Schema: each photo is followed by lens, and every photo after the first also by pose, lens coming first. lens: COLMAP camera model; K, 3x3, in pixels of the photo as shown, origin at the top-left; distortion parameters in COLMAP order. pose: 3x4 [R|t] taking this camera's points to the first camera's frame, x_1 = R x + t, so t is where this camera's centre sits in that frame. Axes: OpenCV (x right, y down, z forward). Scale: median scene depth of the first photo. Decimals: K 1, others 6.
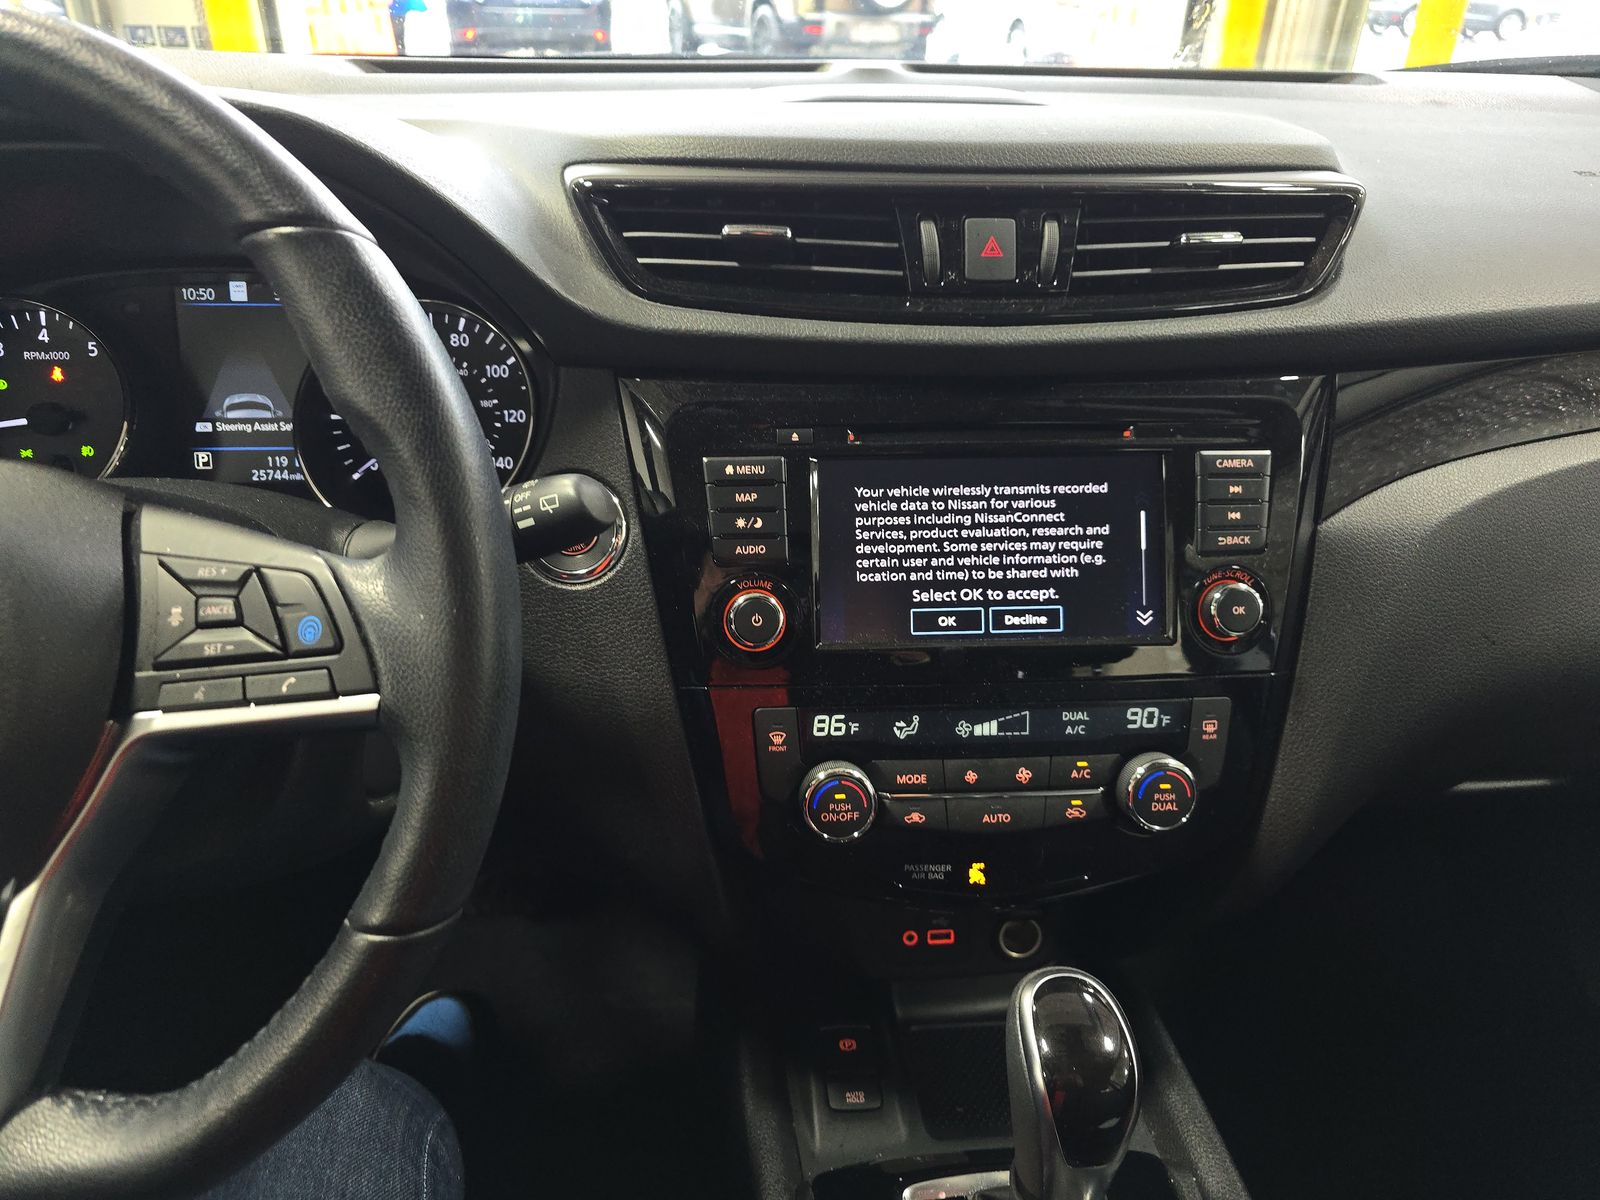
lens RADIAL K [[1067.6, 0, 798.4], [0, 1067.6, 601.4], [0, 0, 1]] dist [0.040853, -0.052818]
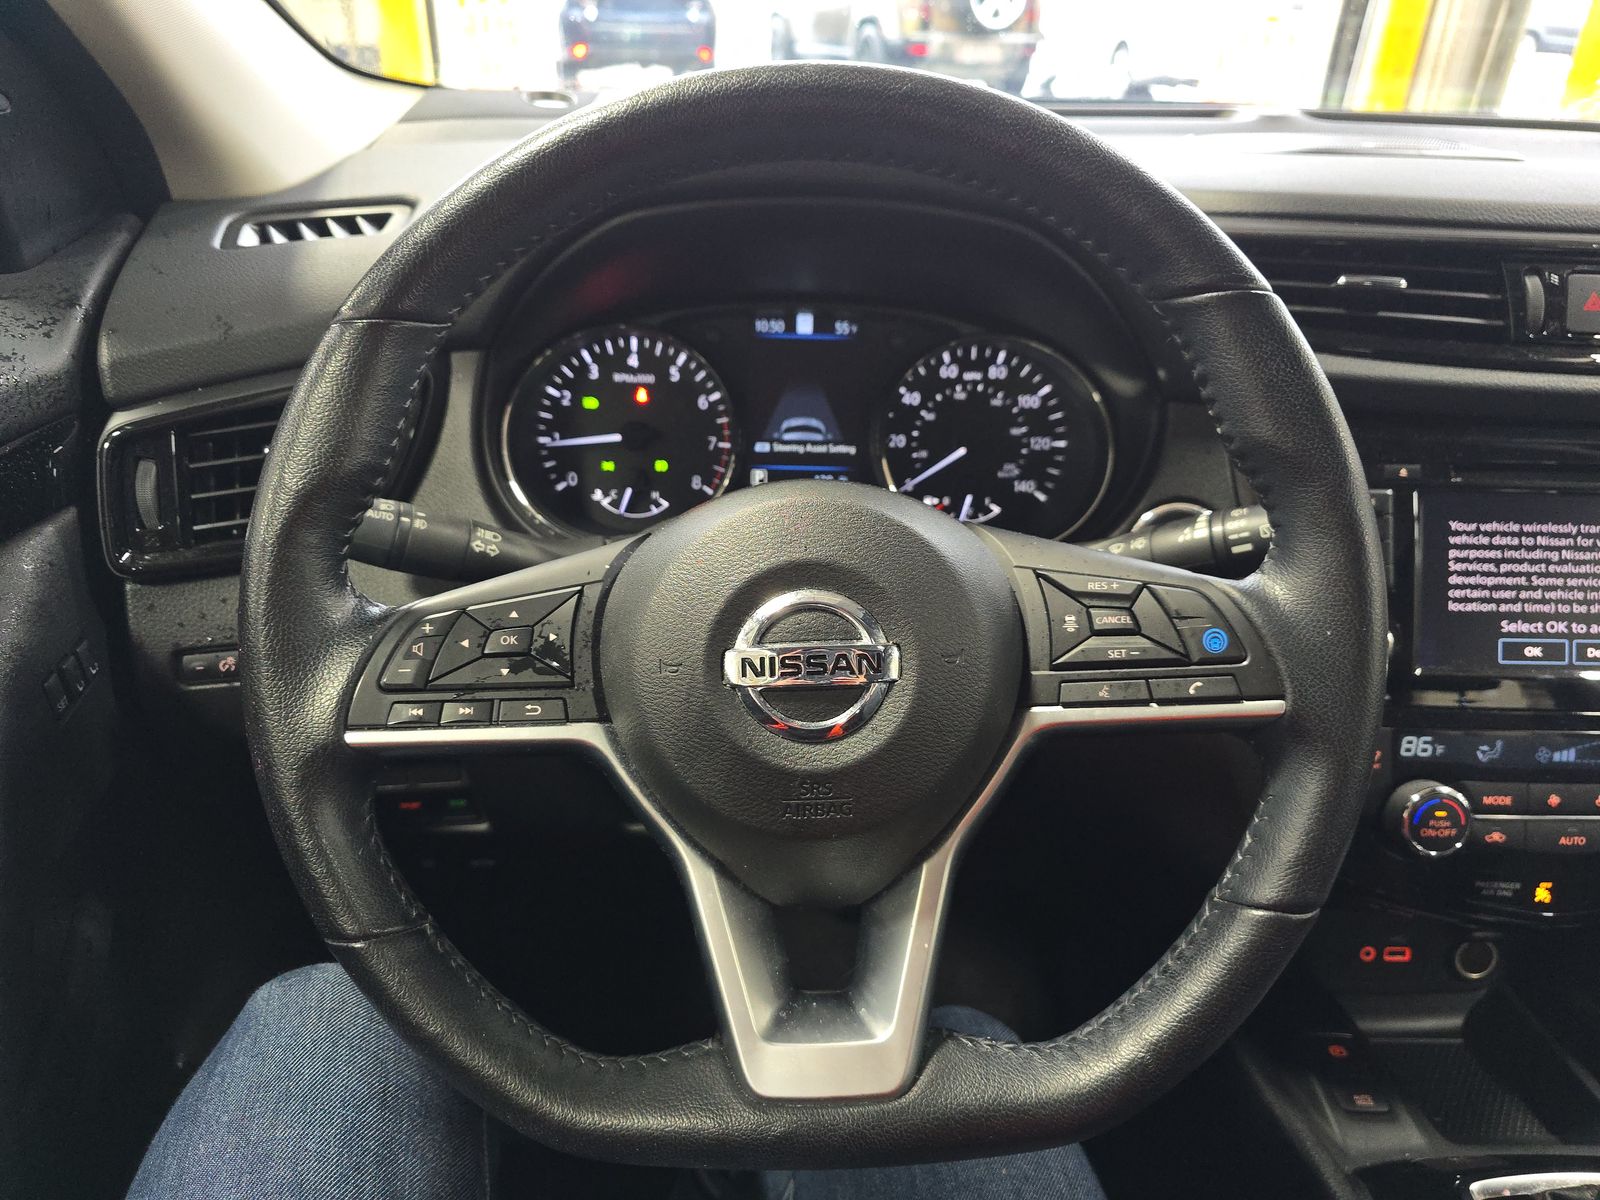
lens RADIAL K [[1067.6, 0, 810.2], [0, 1067.6, 604.3], [0, 0, 1]] dist [0.040853, -0.052818]
pose [[0.997594, 0.036617, -0.058859, -0.508125], [-0.037323, 0.999243, -0.010929, 0.010130], [0.058415, 0.013100, 0.998206, -0.099289]]
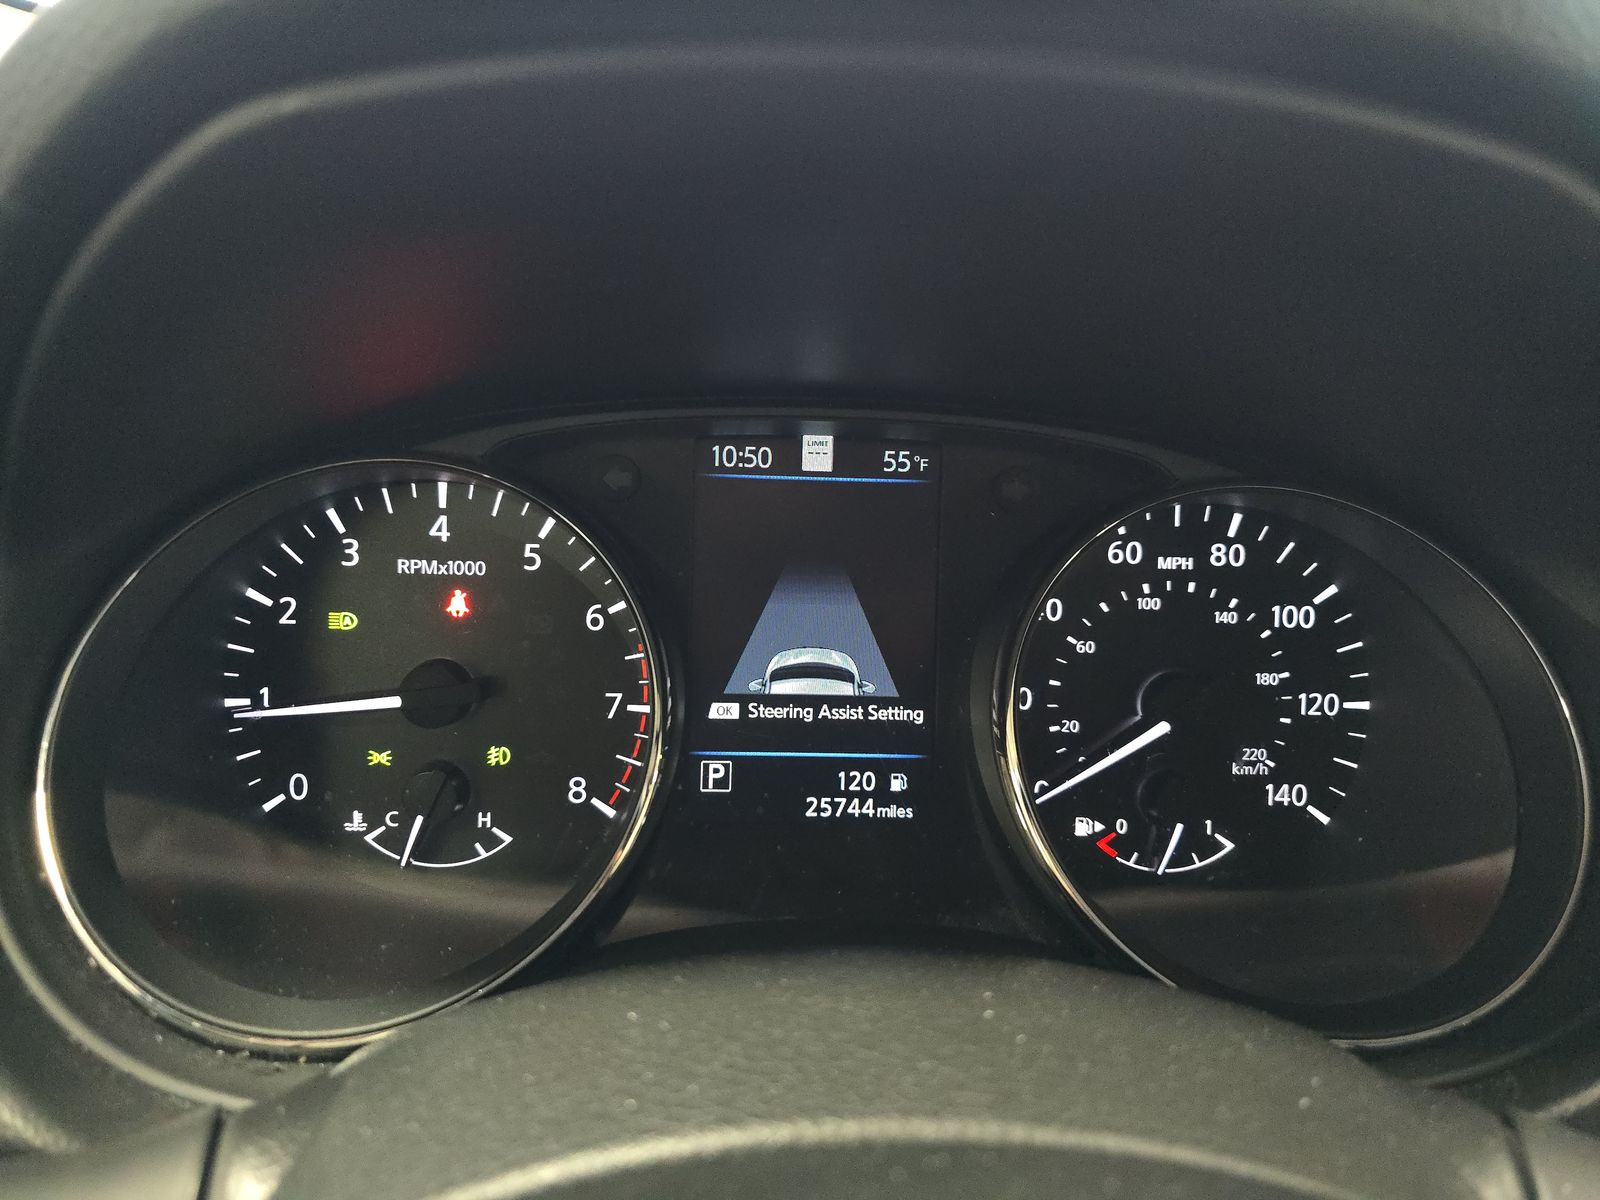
lens RADIAL K [[1067.6, 0, 808.1], [0, 1067.6, 584.9], [0, 0, 1]] dist [0.040853, -0.052818]
pose [[0.998887, 0.032482, -0.034190, -0.583155], [-0.036363, 0.992134, -0.119784, -0.190145], [0.030030, 0.120894, 0.992211, 0.579031]]
